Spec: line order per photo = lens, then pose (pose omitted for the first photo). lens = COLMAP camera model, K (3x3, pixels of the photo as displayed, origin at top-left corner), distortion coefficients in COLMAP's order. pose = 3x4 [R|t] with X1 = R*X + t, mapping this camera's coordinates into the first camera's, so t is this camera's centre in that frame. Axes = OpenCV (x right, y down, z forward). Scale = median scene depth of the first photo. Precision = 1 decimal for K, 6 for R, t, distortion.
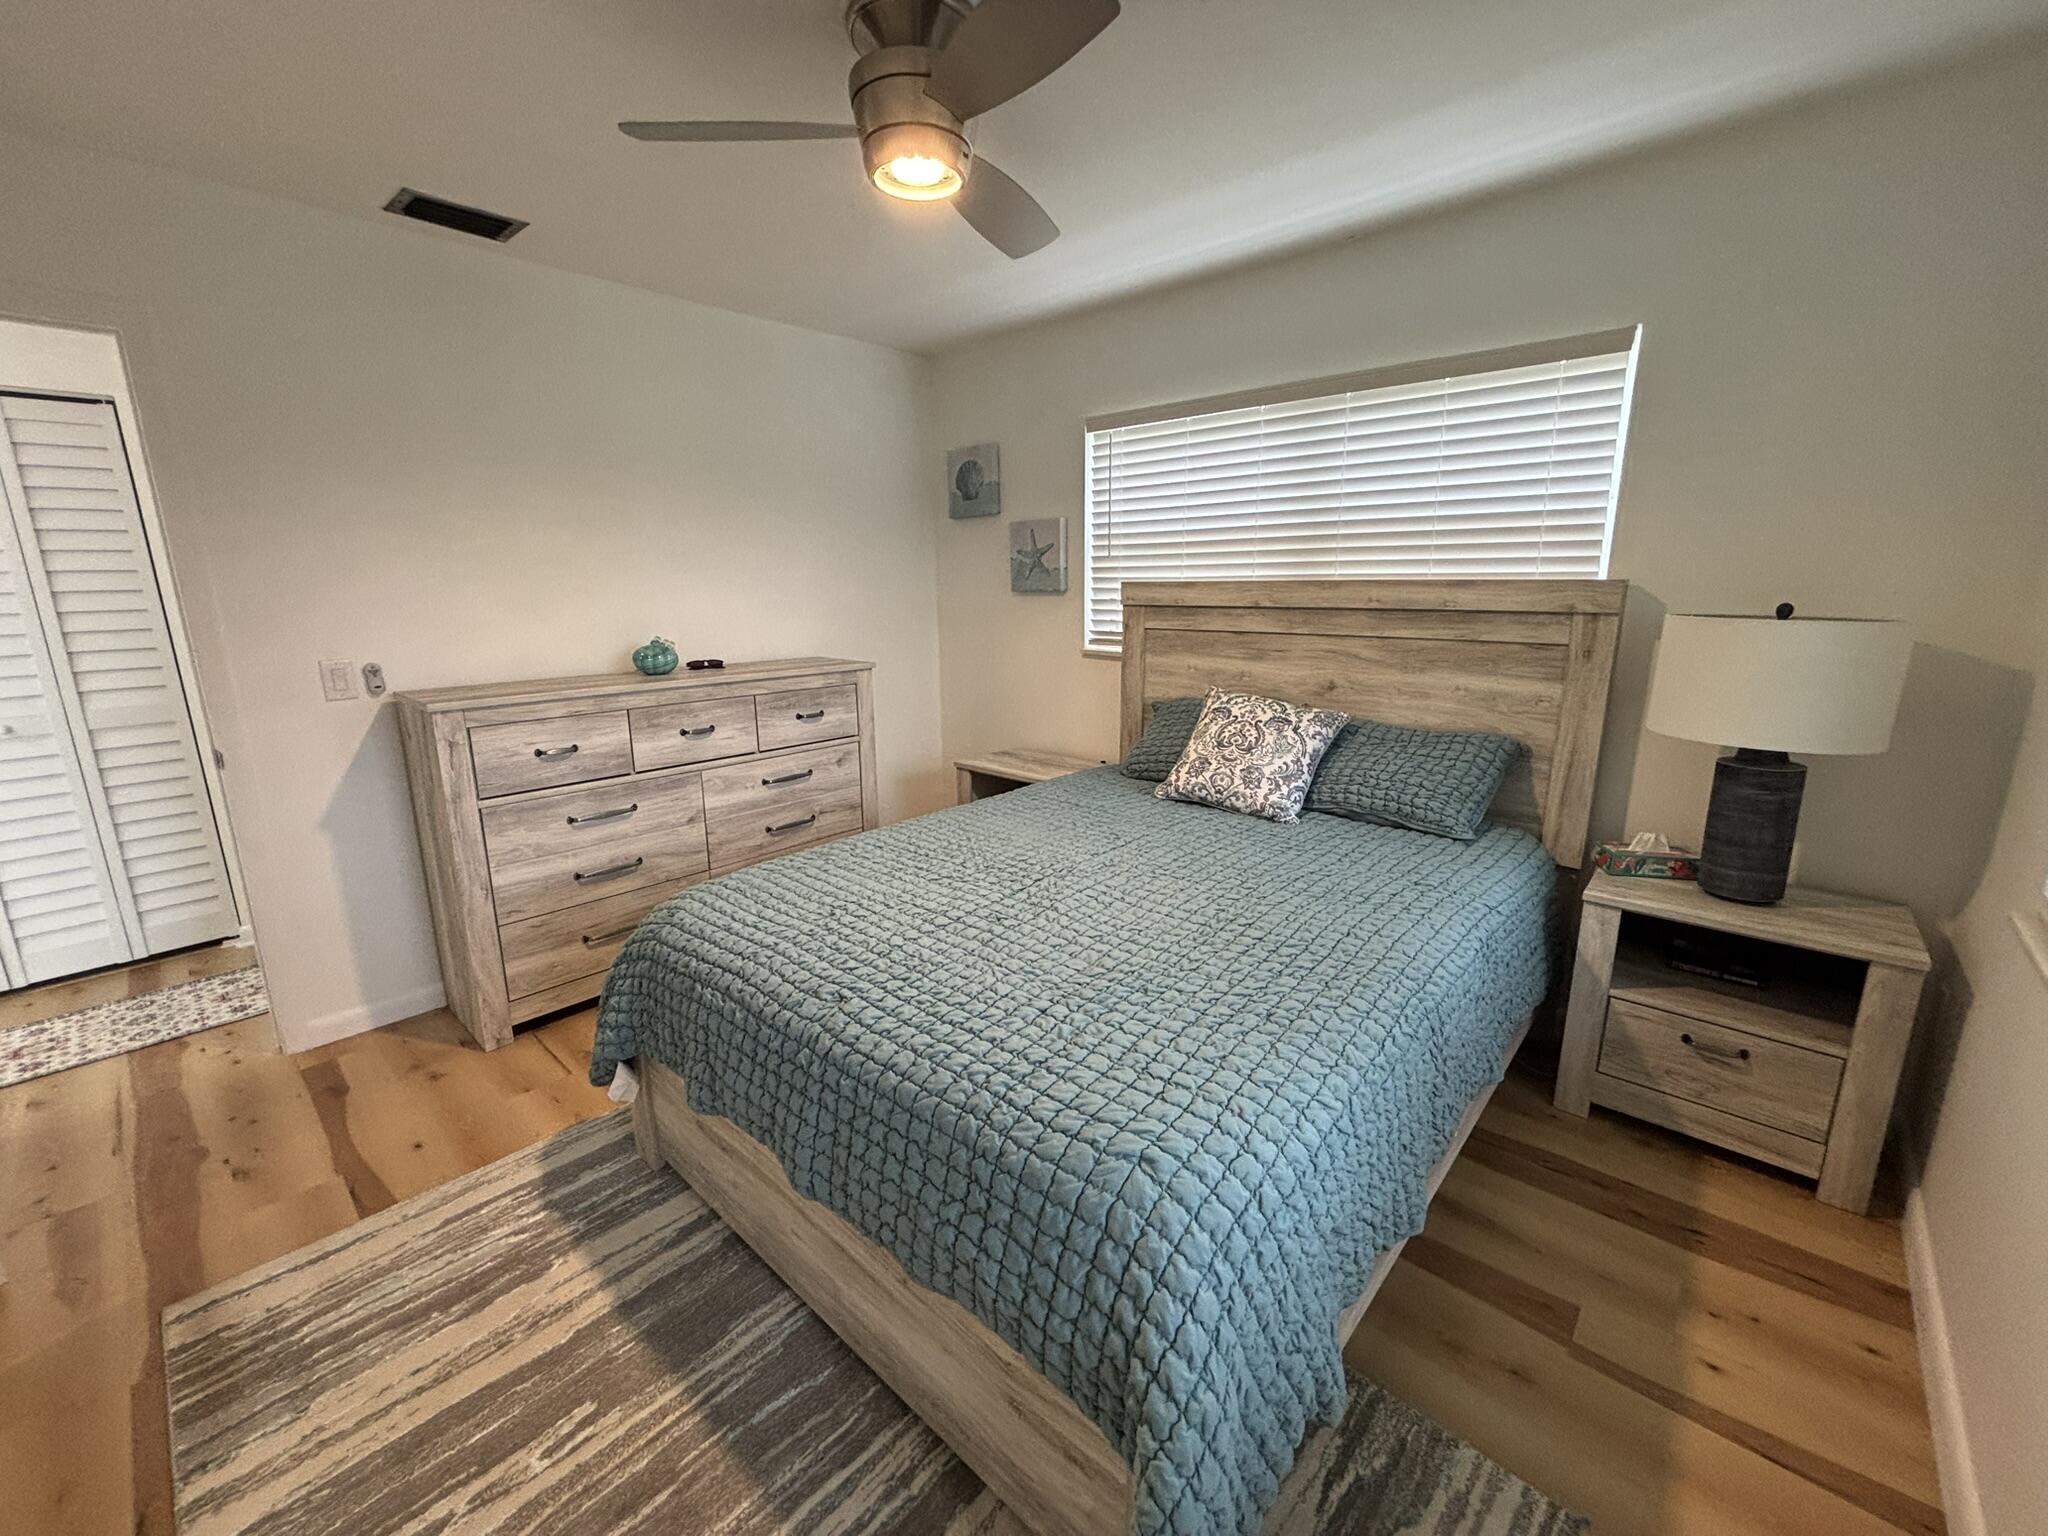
lens RADIAL K [[824.3, 0, 1022.8], [0, 824.3, 772.8], [0, 0, 1]] dist [-0.004443, -0.000071]
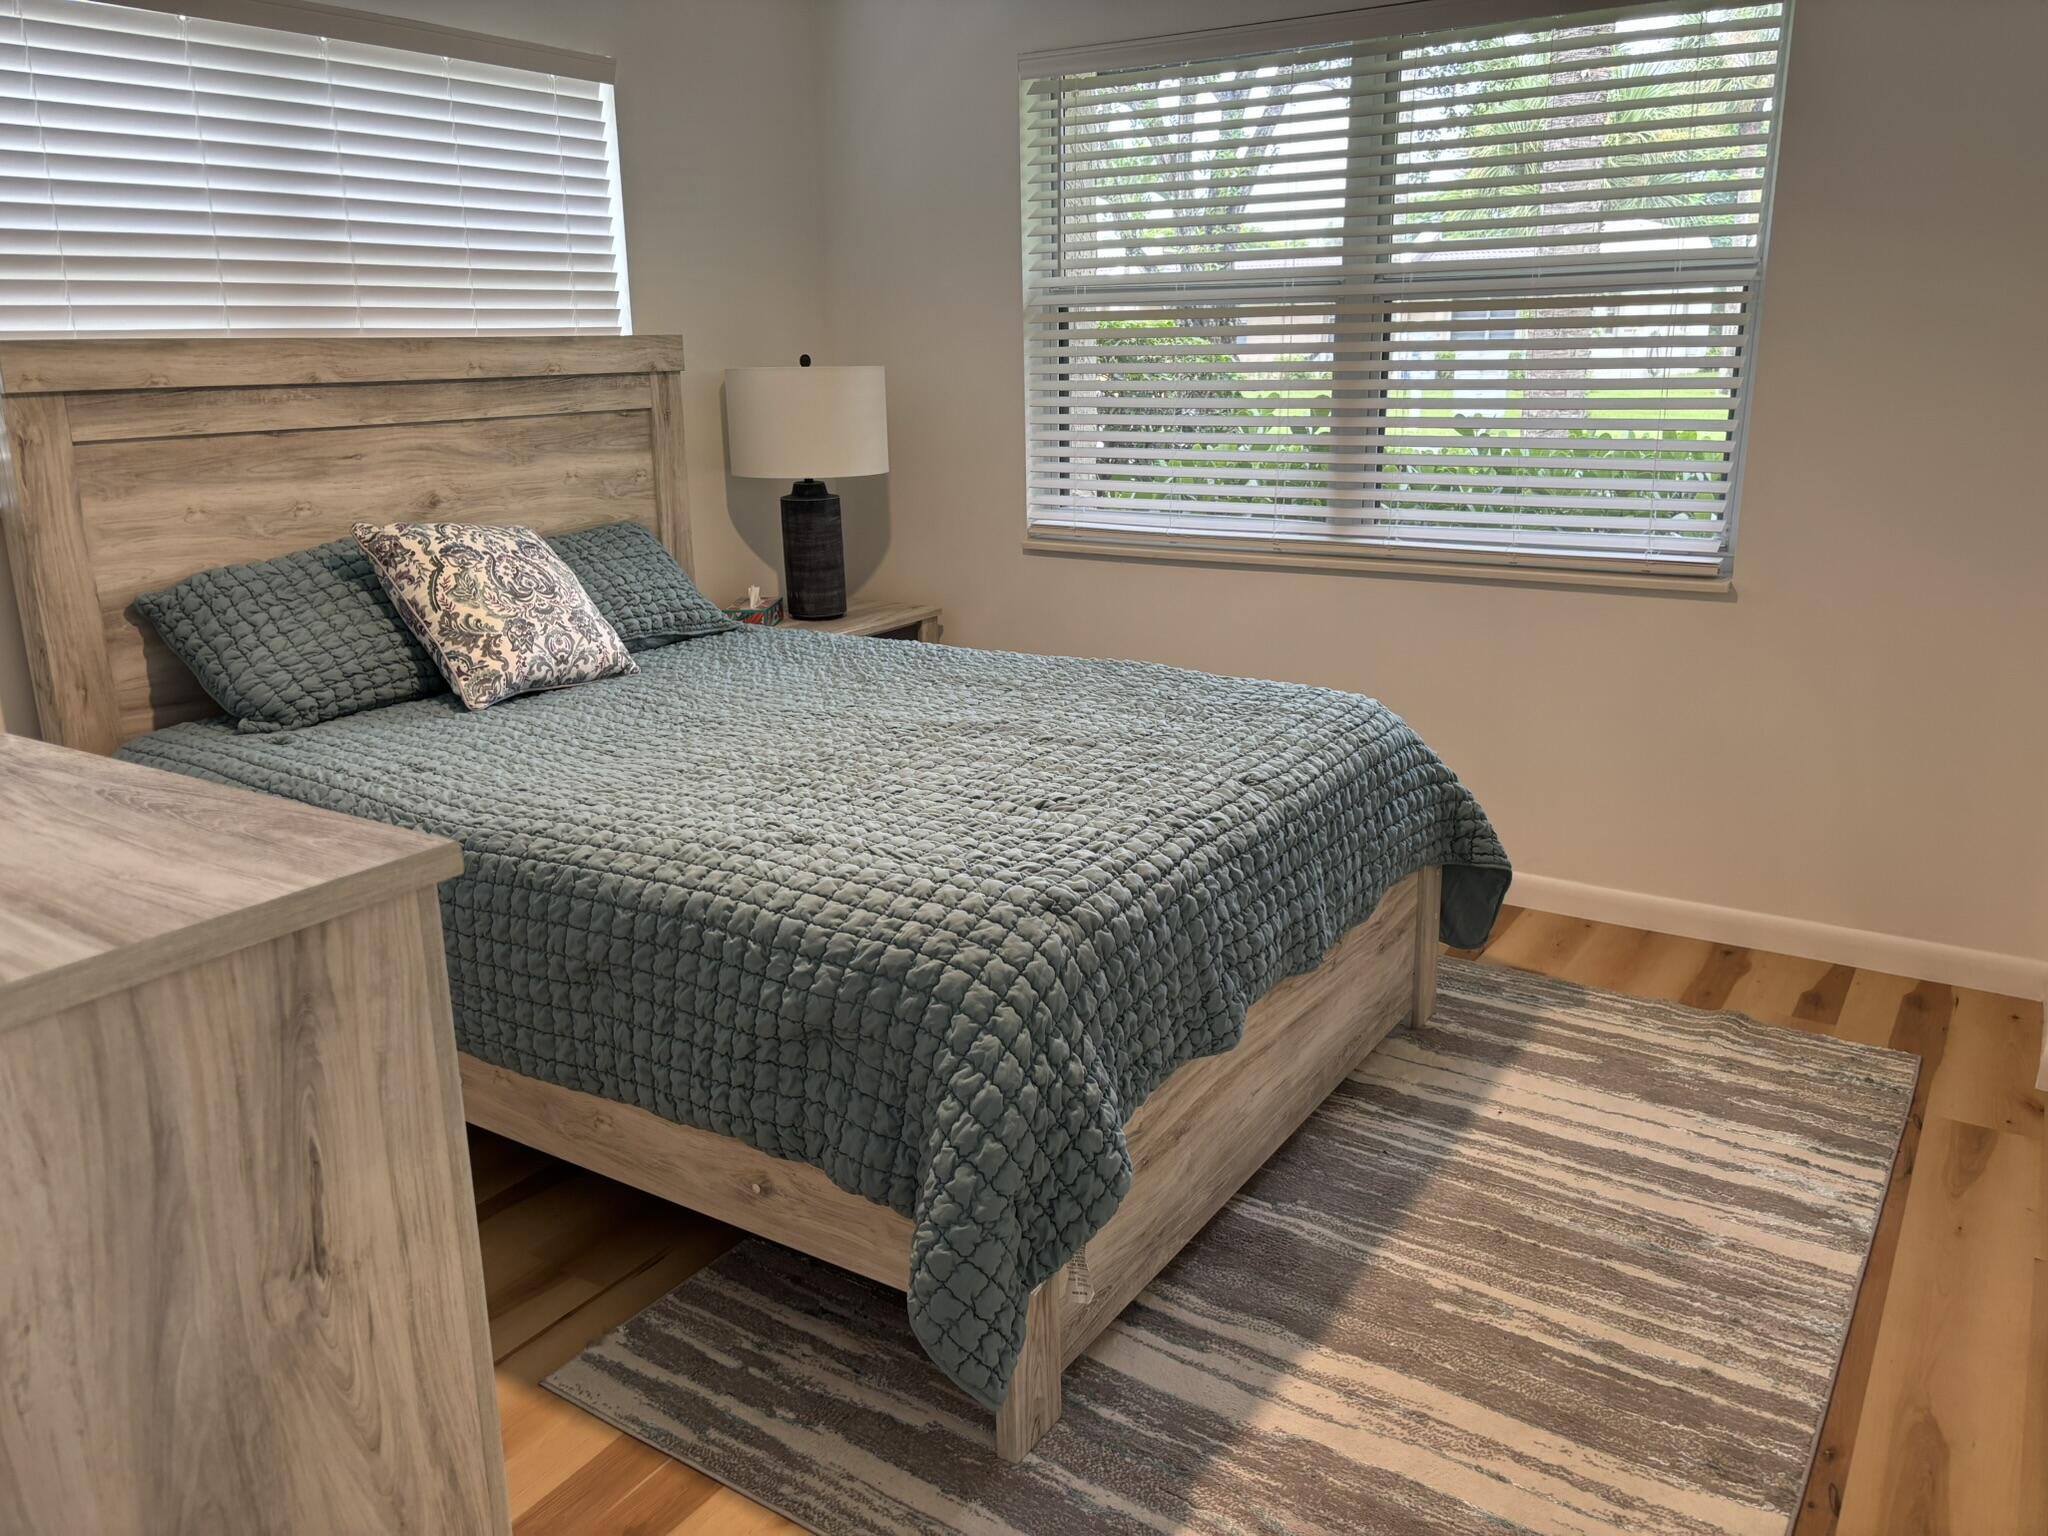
lens RADIAL K [[1521.3, 0, 1025.6], [0, 1521.3, 761.8], [0, 0, 1]] dist [0.029252, -0.003505]
pose [[-0.152329, -0.263186, 0.952643, -0.992334], [0.236011, 0.926319, 0.293652, -0.171237], [-0.959737, 0.269566, -0.078991, 0.751988]]
